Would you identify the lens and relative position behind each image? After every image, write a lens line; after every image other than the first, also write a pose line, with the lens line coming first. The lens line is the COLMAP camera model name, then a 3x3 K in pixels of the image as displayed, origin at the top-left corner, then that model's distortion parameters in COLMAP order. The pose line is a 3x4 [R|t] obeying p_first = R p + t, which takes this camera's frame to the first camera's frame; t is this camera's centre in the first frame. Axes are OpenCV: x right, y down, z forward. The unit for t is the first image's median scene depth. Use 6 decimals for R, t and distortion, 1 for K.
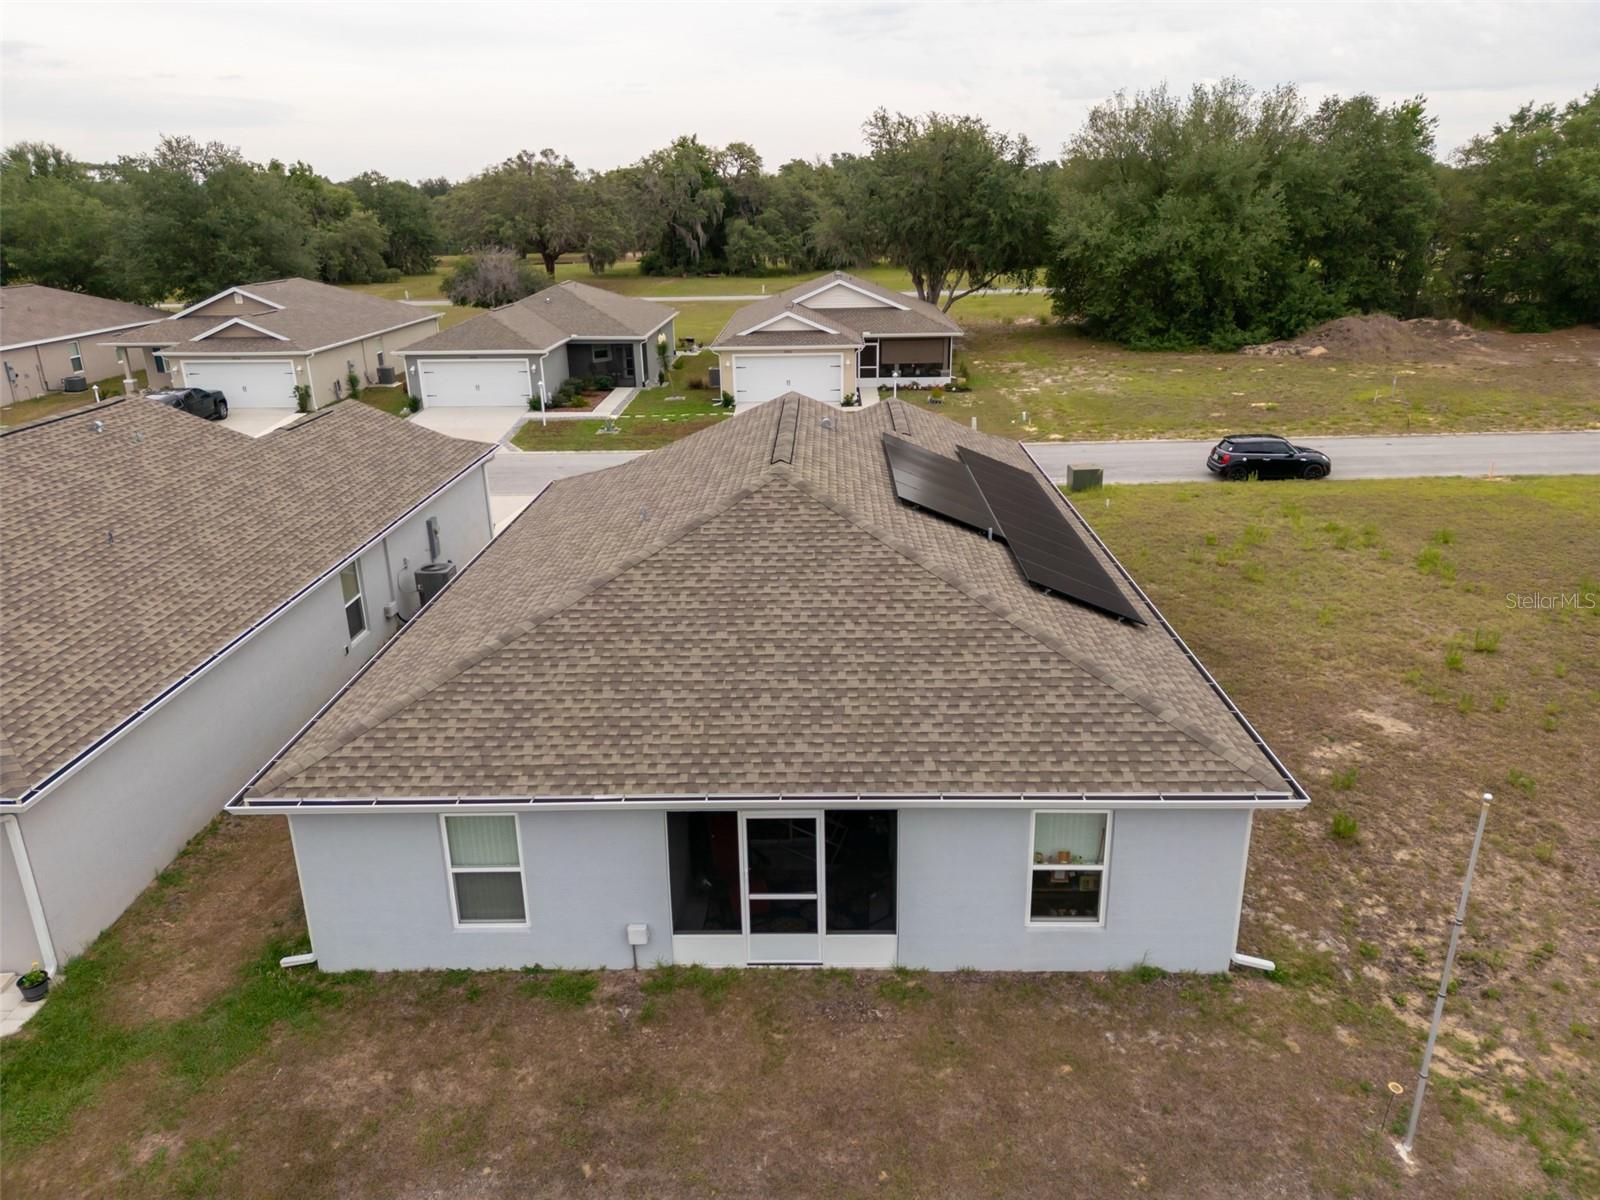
lens RADIAL K [[1112.8, 0, 802.5], [0, 1112.8, 606.2], [0, 0, 1]] dist [0.074798, -0.067756]
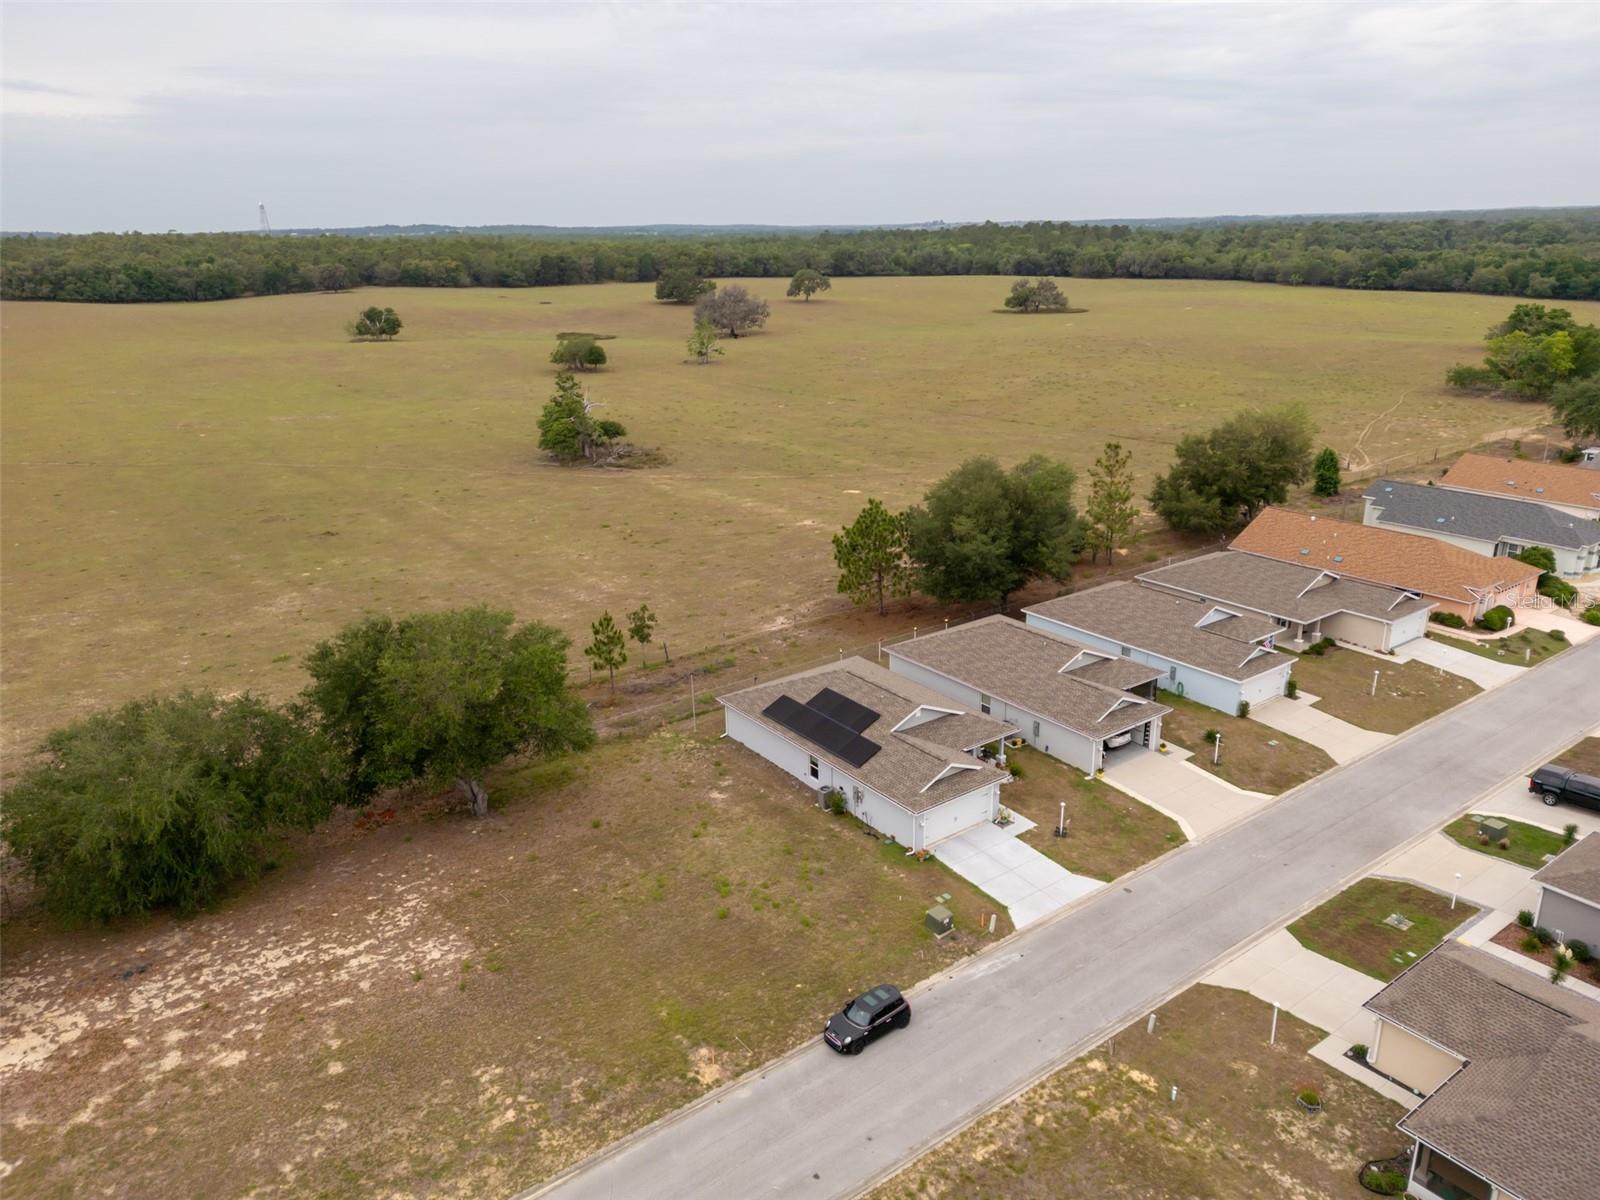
lens RADIAL K [[1112.8, 0, 807.5], [0, 1112.8, 597.9], [0, 0, 1]] dist [0.074798, -0.067756]
pose [[-0.788991, 0.220912, -0.573316, 0.794687], [-0.181017, 0.808127, 0.560504, -0.871804], [0.587134, 0.546012, -0.597616, 1.078229]]
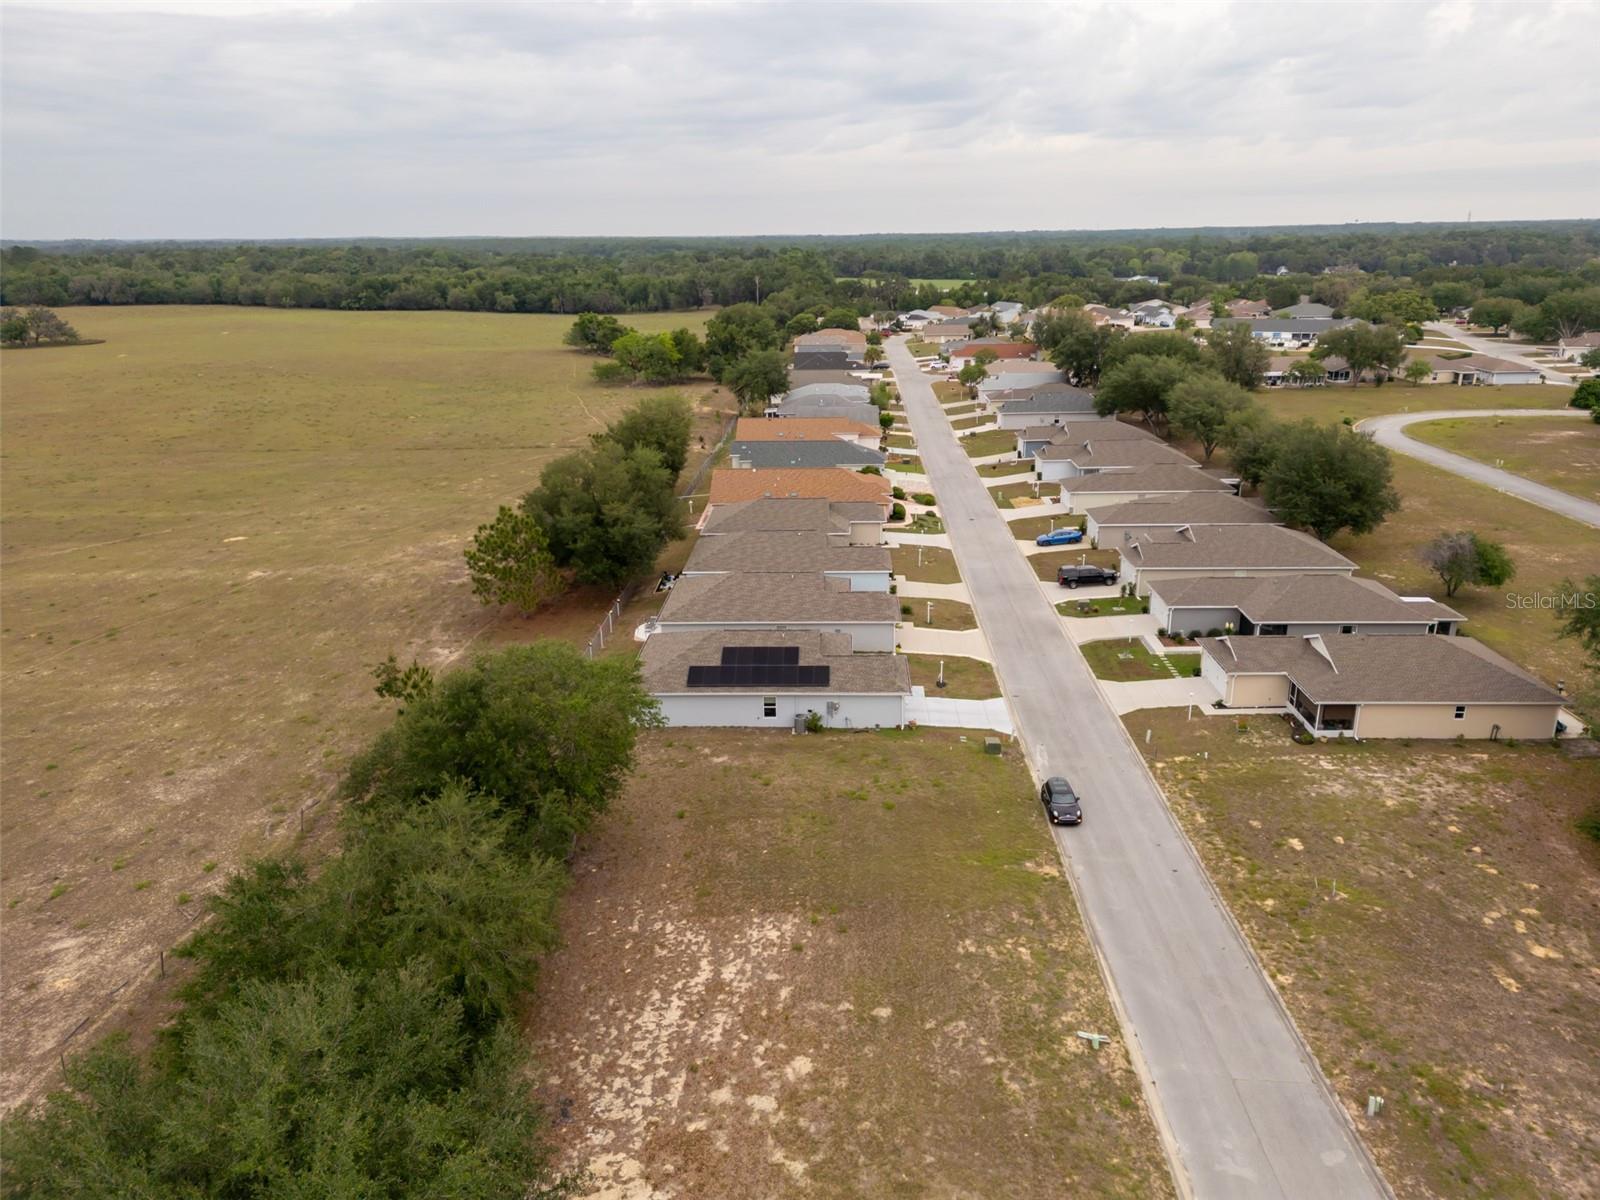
lens RADIAL K [[1112.8, 0, 806.5], [0, 1112.8, 588.0], [0, 0, 1]] dist [0.074798, -0.067756]
pose [[-0.014140, 0.316258, -0.948568, 1.424090], [-0.327567, 0.894847, 0.303230, -0.596487], [0.944722, 0.315008, 0.090942, 0.292647]]
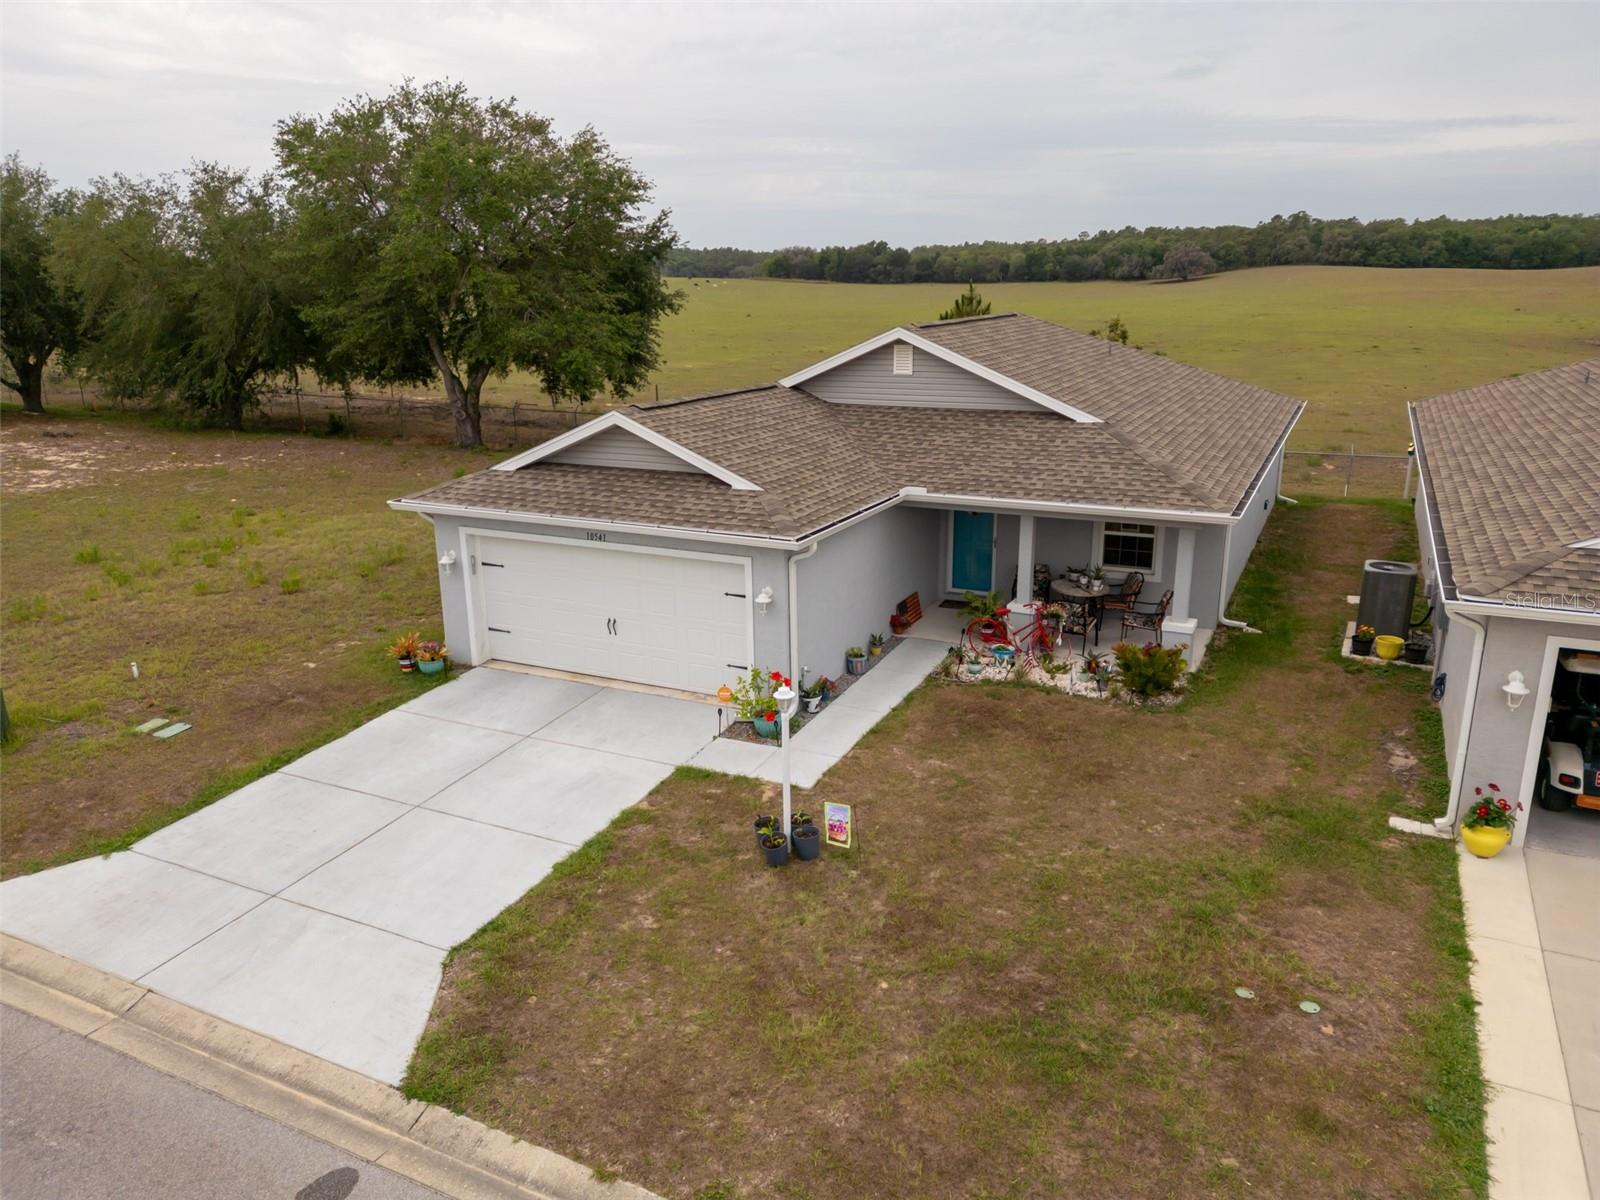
lens RADIAL K [[1112.8, 0, 803.7], [0, 1112.8, 598.1], [0, 0, 1]] dist [0.074798, -0.067756]
pose [[-0.905734, -0.088909, 0.414416, -0.139713], [0.170887, 0.818157, 0.549014, -0.227415], [-0.387869, 0.568079, -0.725840, 0.804555]]
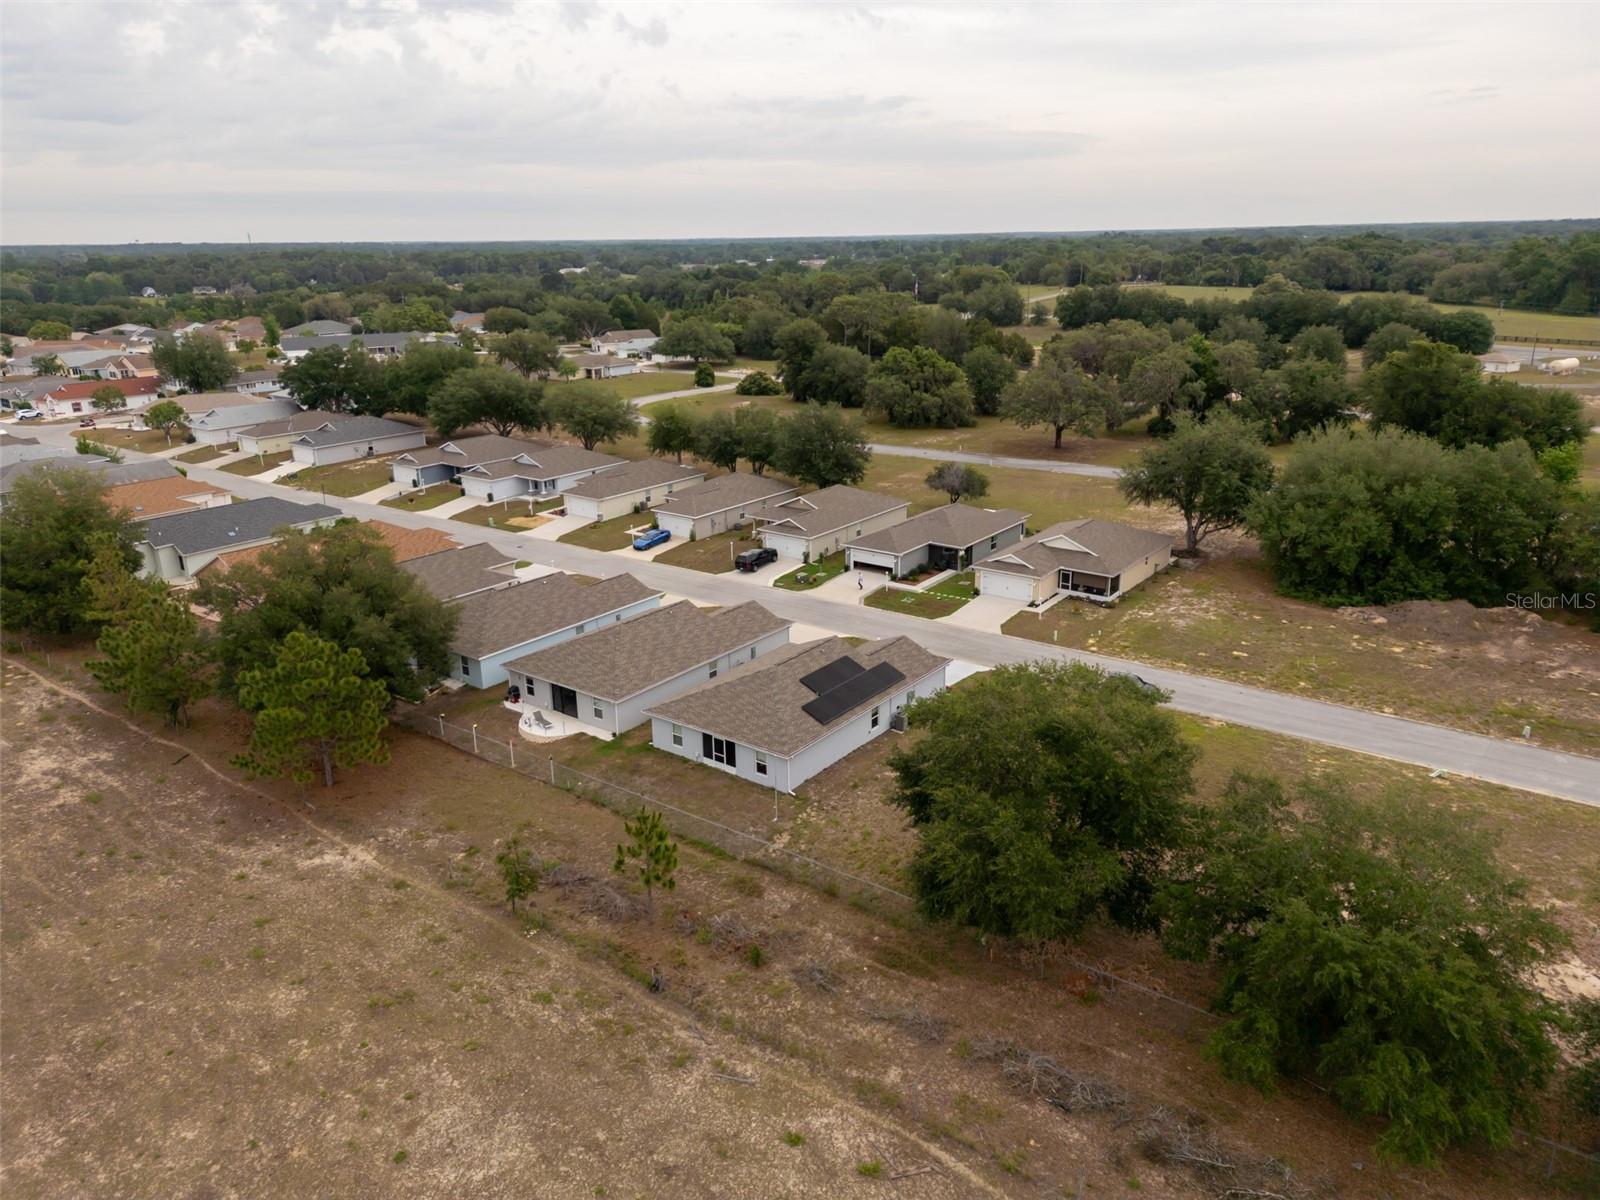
lens RADIAL K [[1112.8, 0, 803.3], [0, 1112.8, 591.2], [0, 0, 1]] dist [0.074798, -0.067756]
pose [[0.809137, 0.180537, -0.559199, 0.791478], [-0.197485, 0.979829, 0.030585, -0.186158], [0.553441, 0.085686, 0.828469, -0.811308]]
